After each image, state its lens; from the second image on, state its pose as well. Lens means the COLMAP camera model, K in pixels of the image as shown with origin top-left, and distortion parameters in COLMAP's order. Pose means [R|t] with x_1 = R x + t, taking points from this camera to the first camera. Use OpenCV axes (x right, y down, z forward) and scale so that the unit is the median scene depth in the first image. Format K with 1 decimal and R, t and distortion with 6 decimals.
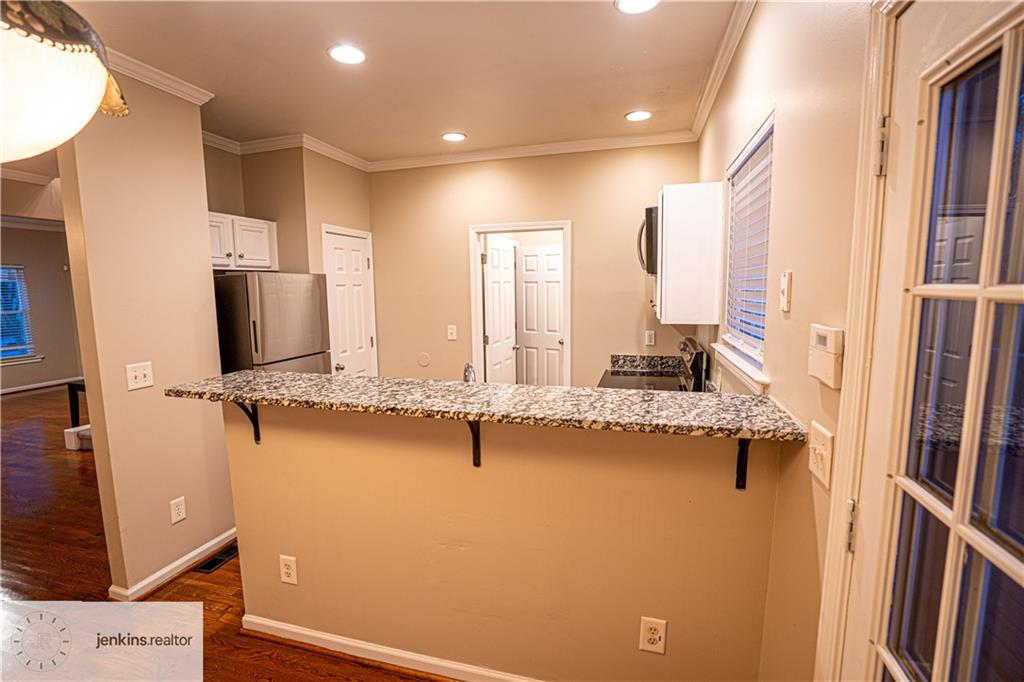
lens RADIAL K [[466.6, 0, 502.9], [0, 466.6, 346.2], [0, 0, 1]] dist [-0.017490, 0.004857]
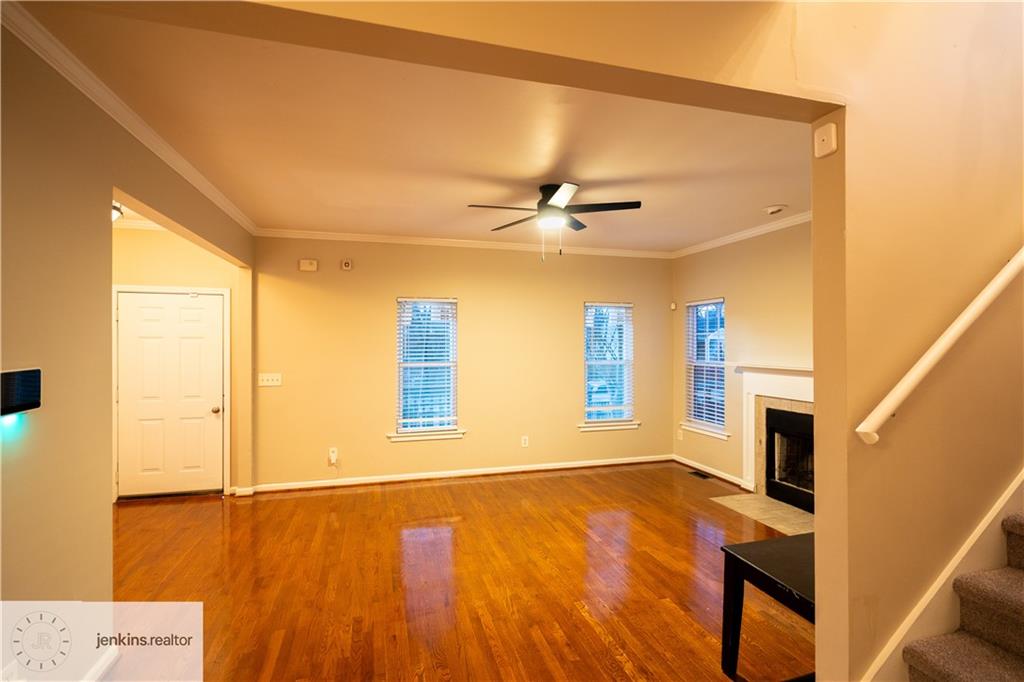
lens RADIAL K [[466.6, 0, 506.1], [0, 466.6, 345.9], [0, 0, 1]] dist [-0.017490, 0.004857]
pose [[0.528776, 0.017440, -0.848582, -1.271194], [-0.116305, 0.991847, -0.052088, -0.105792], [0.840755, 0.126237, 0.526493, 1.078562]]
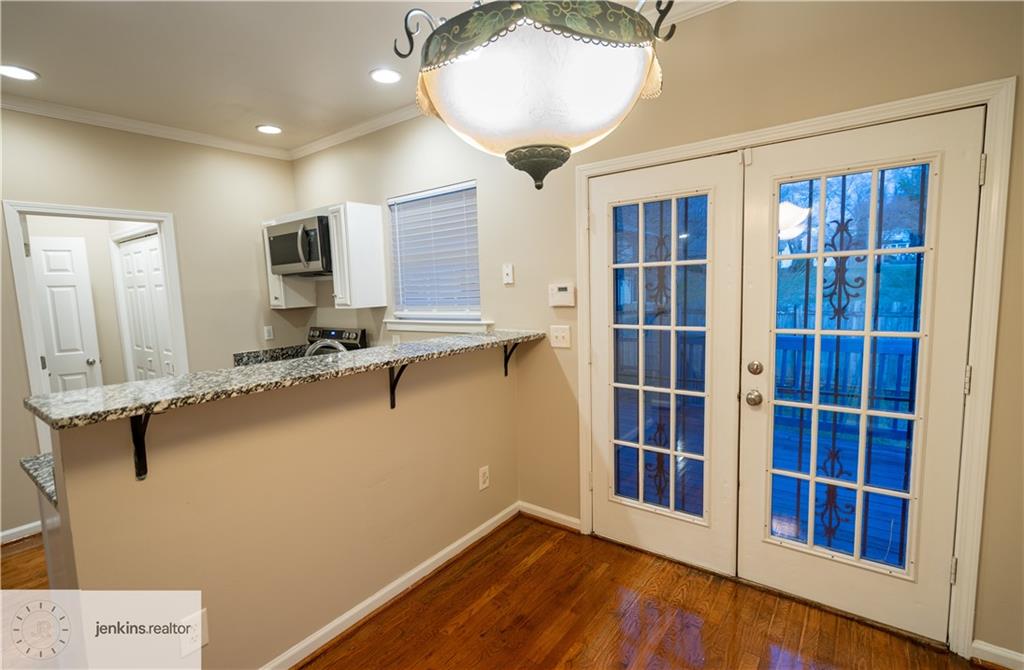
lens RADIAL K [[478.1, 0, 493.7], [0, 478.1, 334.0], [0, 0, 1]] dist [-0.019769, -0.000143]
pose [[0.378231, -0.090731, 0.921254, -0.666248], [0.146846, 0.988465, 0.037061, 0.027592], [-0.913990, 0.121265, 0.387191, 0.130324]]
